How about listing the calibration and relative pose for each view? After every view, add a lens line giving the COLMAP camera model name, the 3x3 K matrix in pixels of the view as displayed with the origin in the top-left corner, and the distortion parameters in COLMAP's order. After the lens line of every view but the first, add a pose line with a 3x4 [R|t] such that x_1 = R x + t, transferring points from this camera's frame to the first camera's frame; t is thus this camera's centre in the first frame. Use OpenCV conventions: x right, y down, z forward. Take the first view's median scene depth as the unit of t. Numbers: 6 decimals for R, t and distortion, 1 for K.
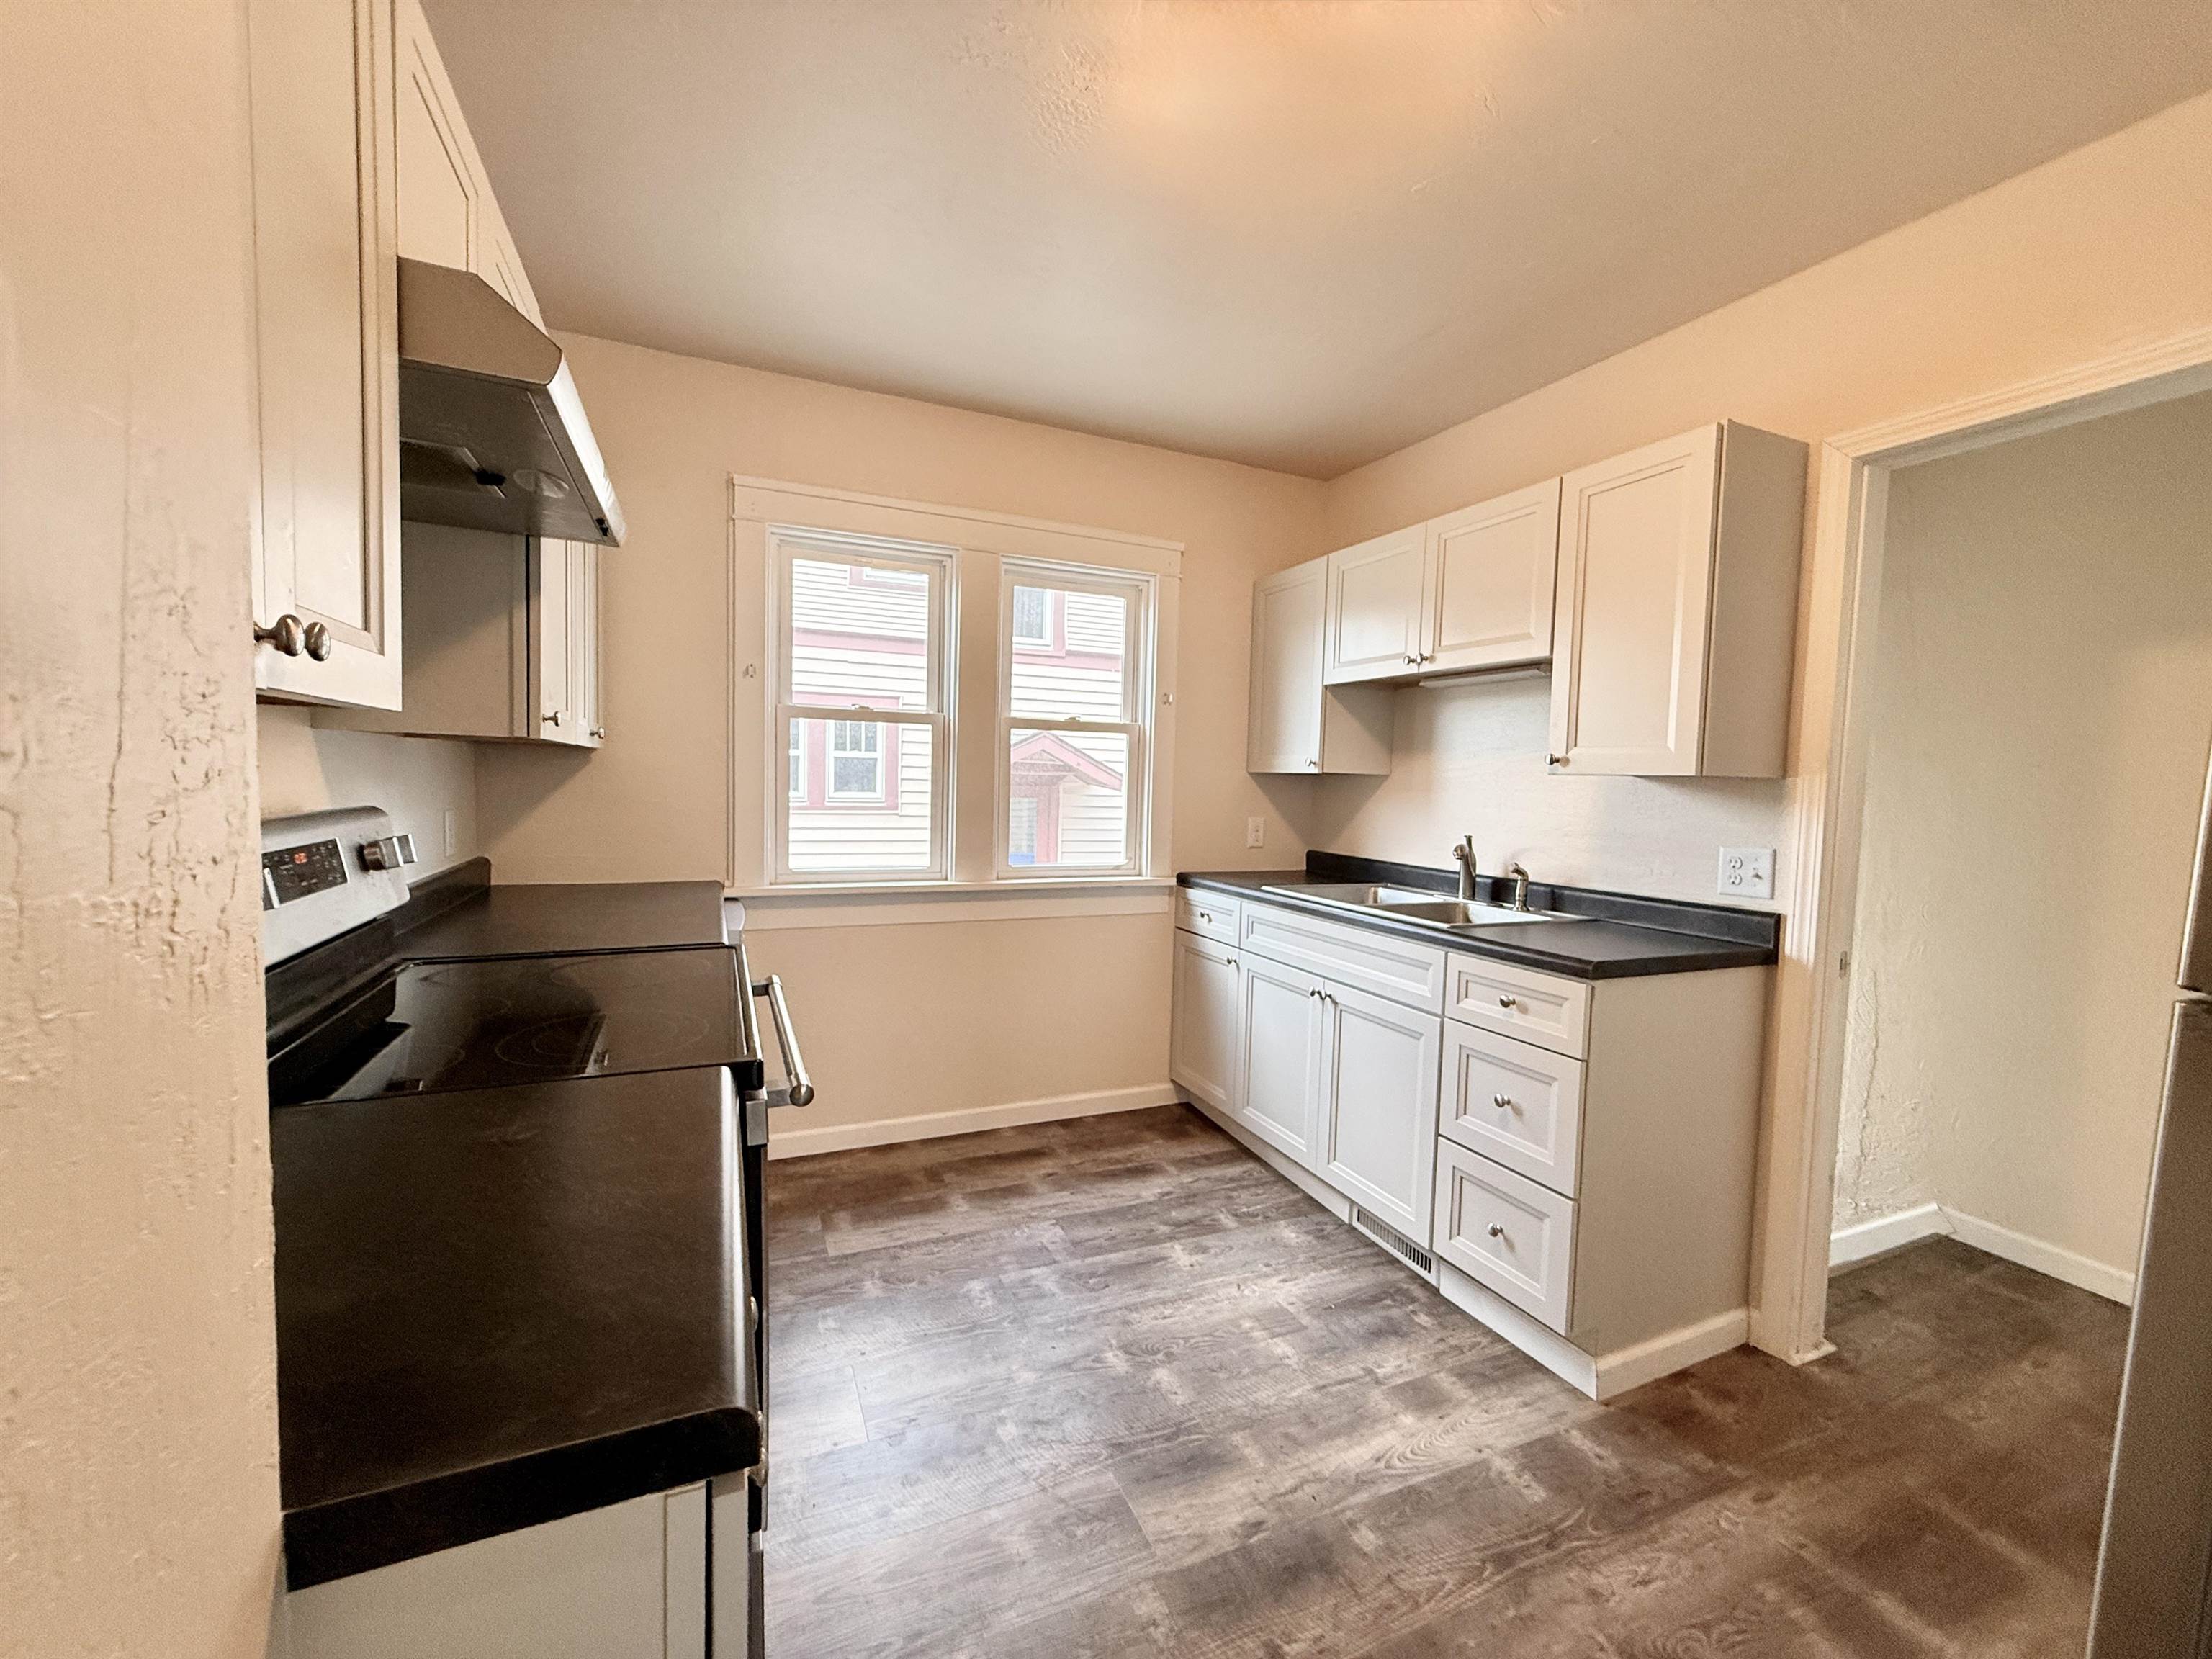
lens RADIAL K [[900.6, 0, 1101.3], [0, 900.6, 837.4], [0, 0, 1]] dist [0.000584, -0.000292]
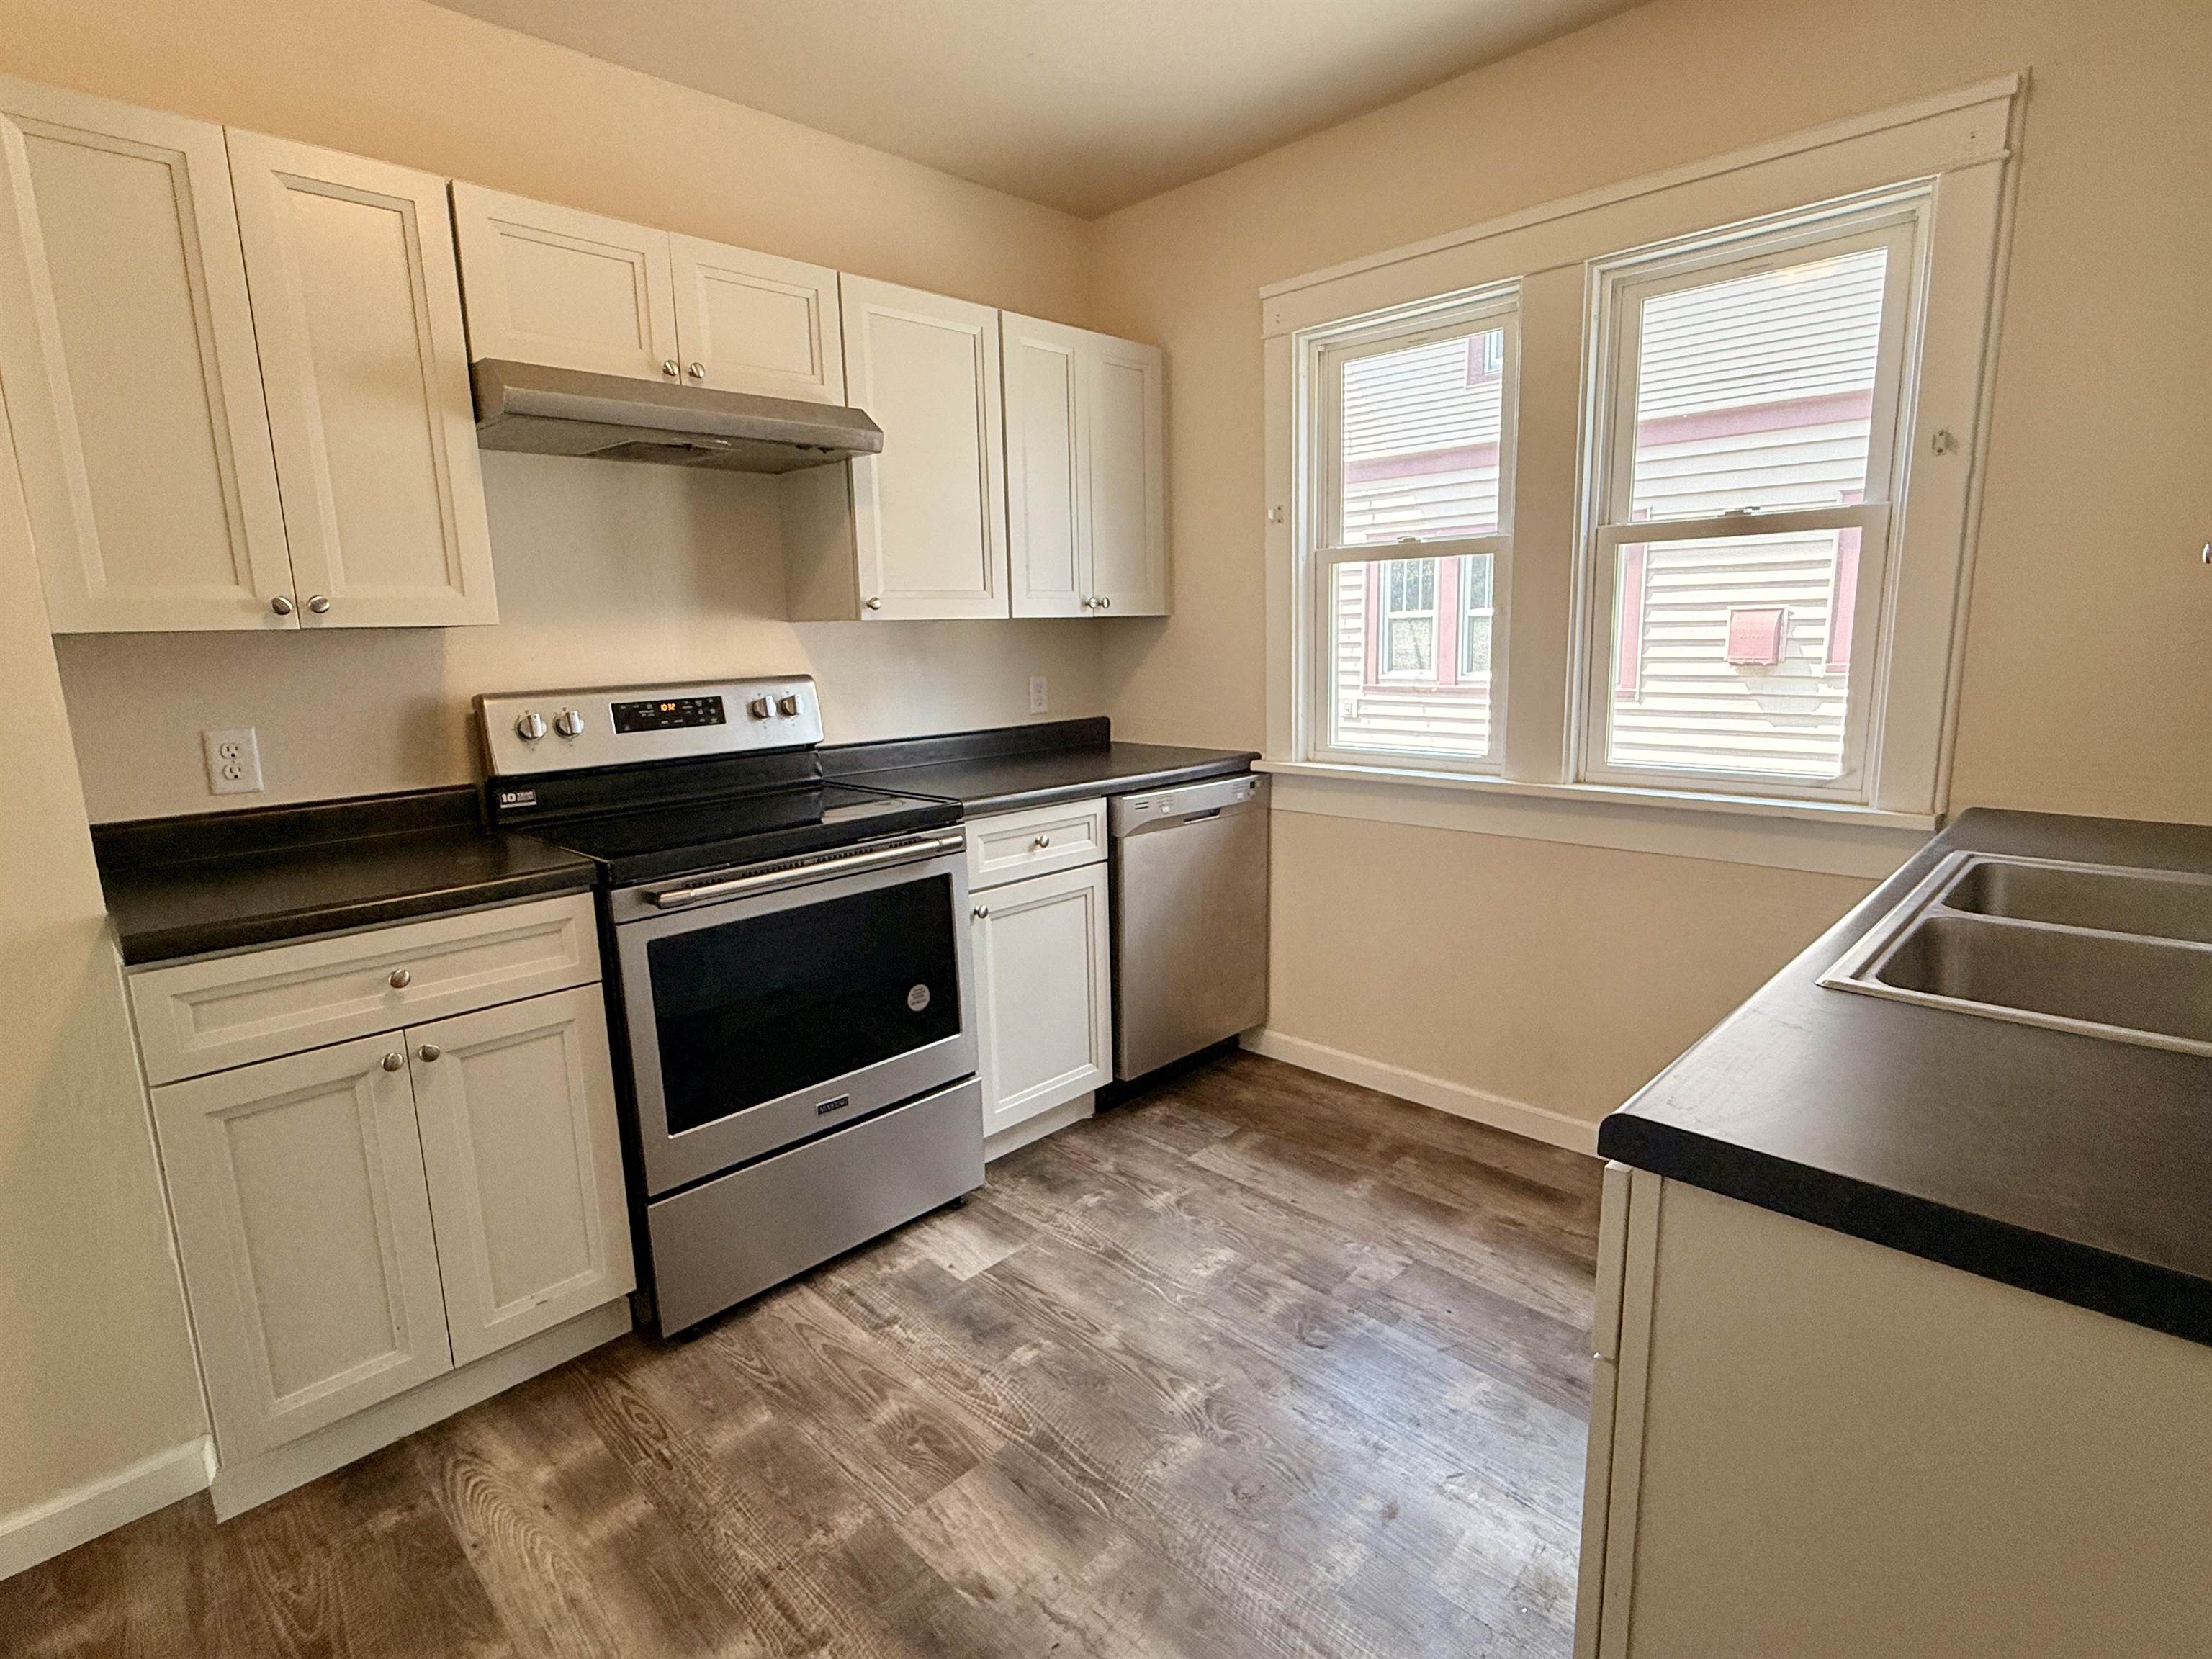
lens RADIAL K [[1111.2, 0, 1087.7], [0, 1111.2, 826.4], [0, 0, 1]] dist [-0.004763, -0.001056]
pose [[0.355738, 0.128971, -0.925644, 0.622432], [-0.026346, 0.991423, 0.128011, -0.019558], [0.934214, -0.021151, 0.356085, 0.457561]]
